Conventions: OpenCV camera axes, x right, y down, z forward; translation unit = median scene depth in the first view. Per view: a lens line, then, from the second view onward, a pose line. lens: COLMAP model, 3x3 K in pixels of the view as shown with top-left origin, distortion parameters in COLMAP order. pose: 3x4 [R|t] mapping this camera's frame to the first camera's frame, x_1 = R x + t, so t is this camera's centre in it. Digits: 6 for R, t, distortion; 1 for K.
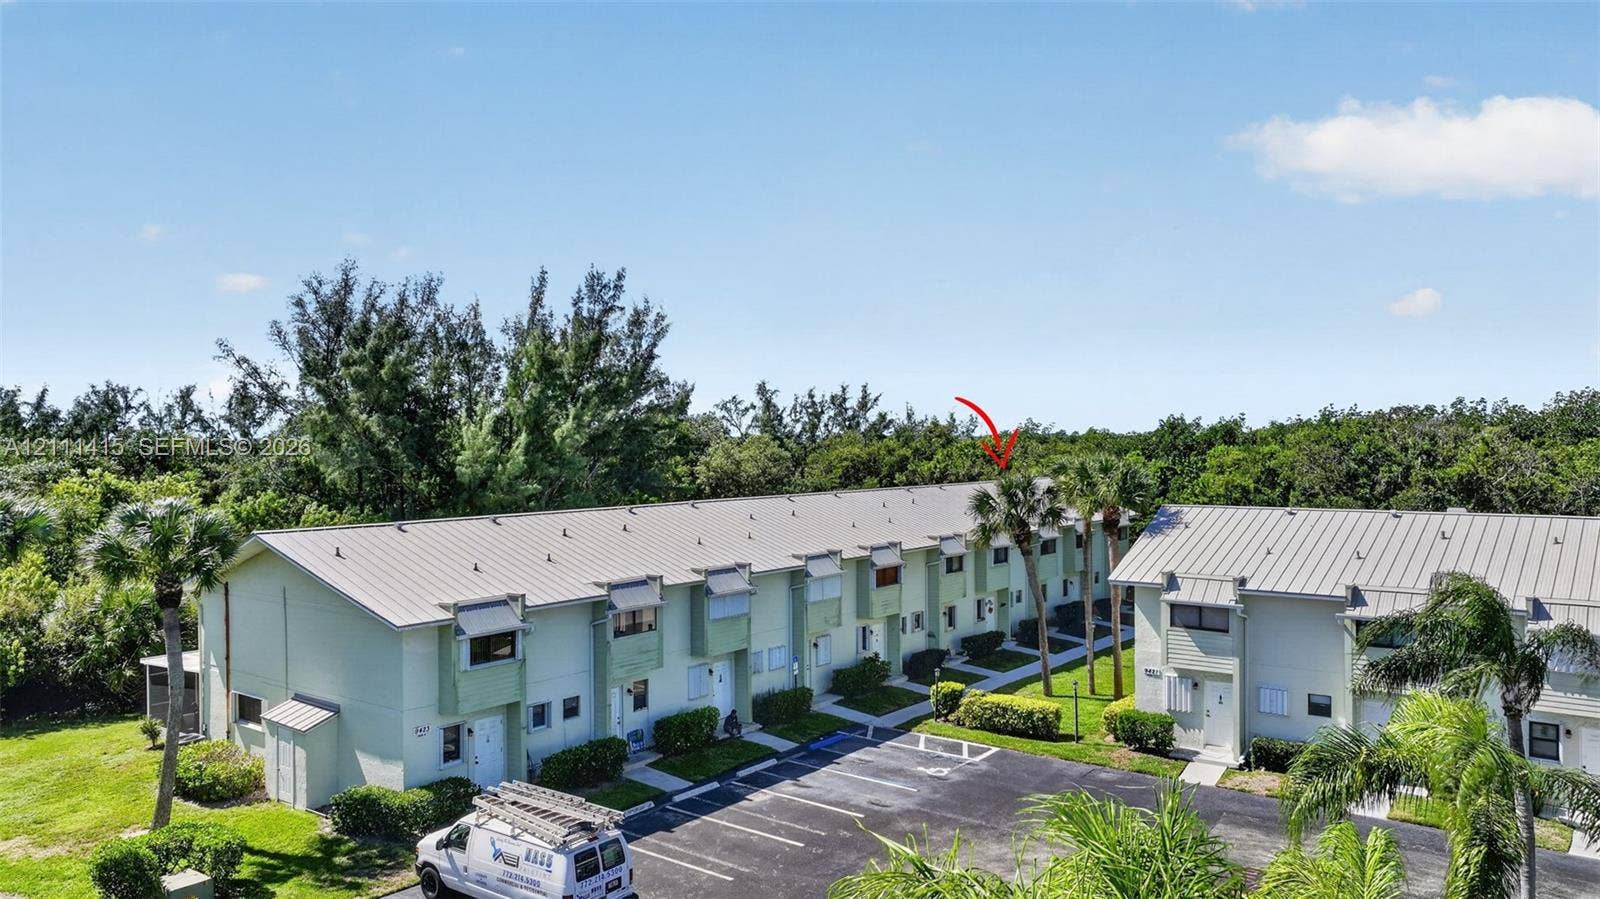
lens RADIAL K [[1150.4, 0, 804.9], [0, 1150.4, 448.1], [0, 0, 1]] dist [-0.002542, 0.020550]
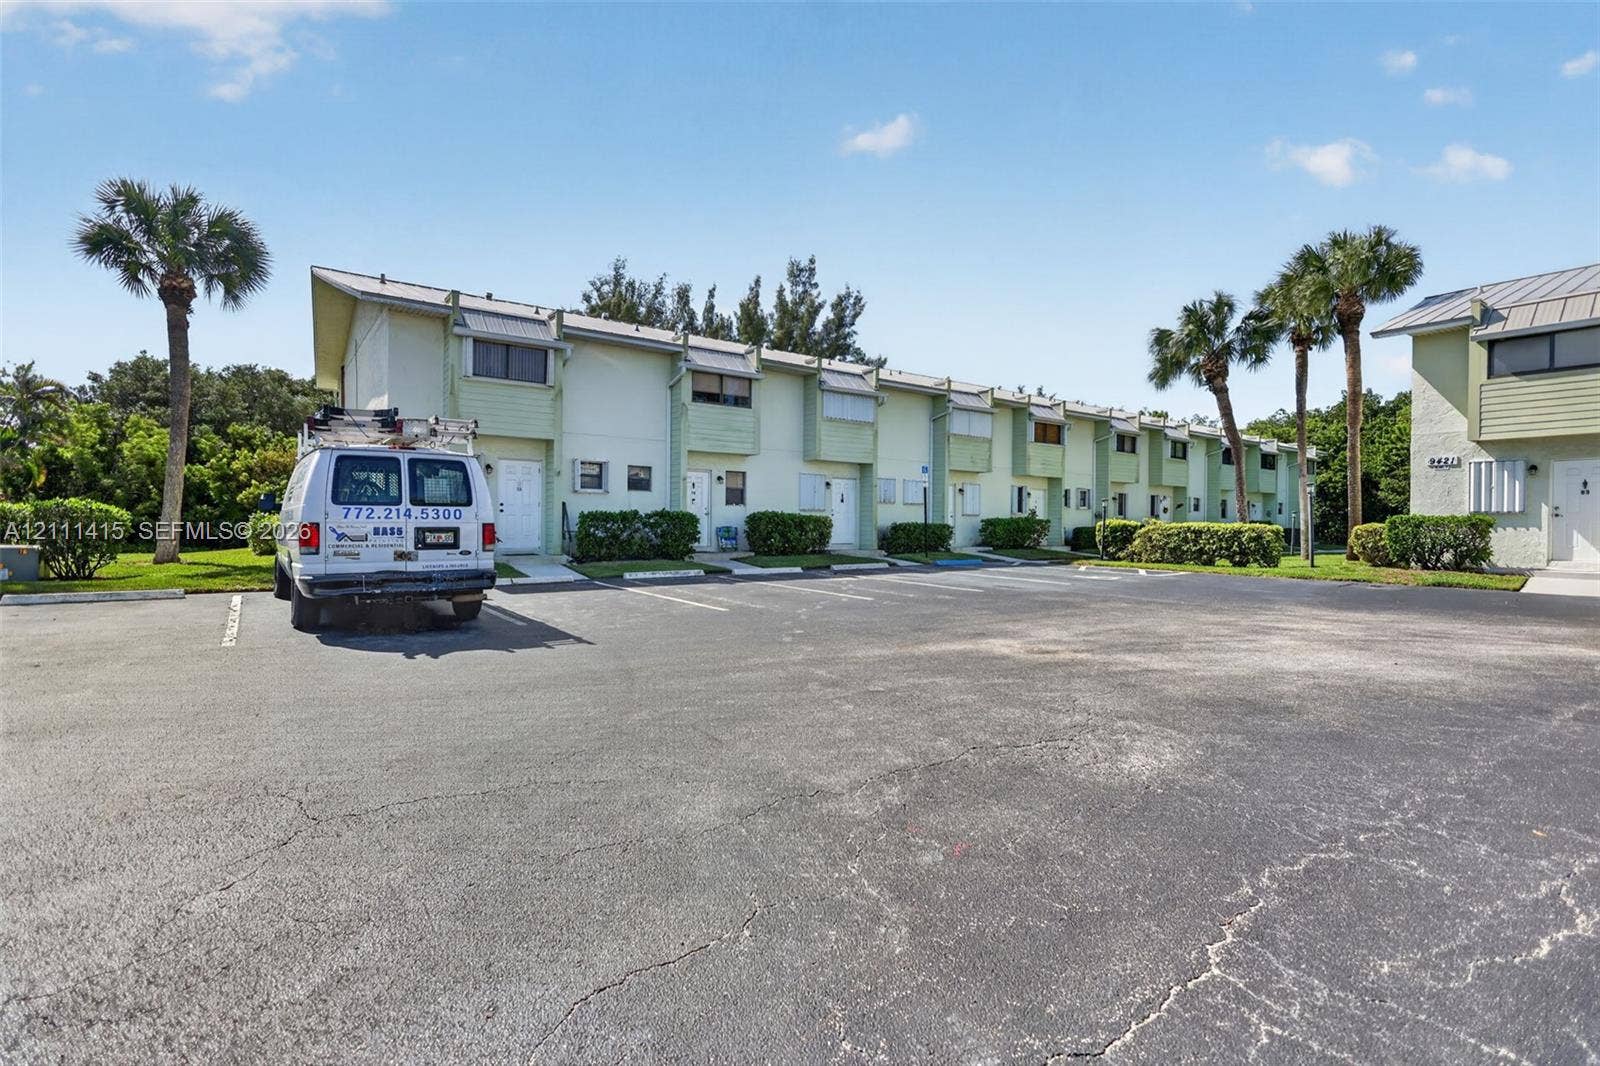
lens RADIAL K [[746.8, 0, 795.9], [0, 746.8, 530.2], [0, 0, 1]] dist [0.000856, 0.001002]
pose [[0.960971, 0.016581, -0.276152, 0.044926], [-0.018728, 0.999811, -0.005136, 0.198784], [0.276015, 0.010107, 0.961100, 0.378892]]
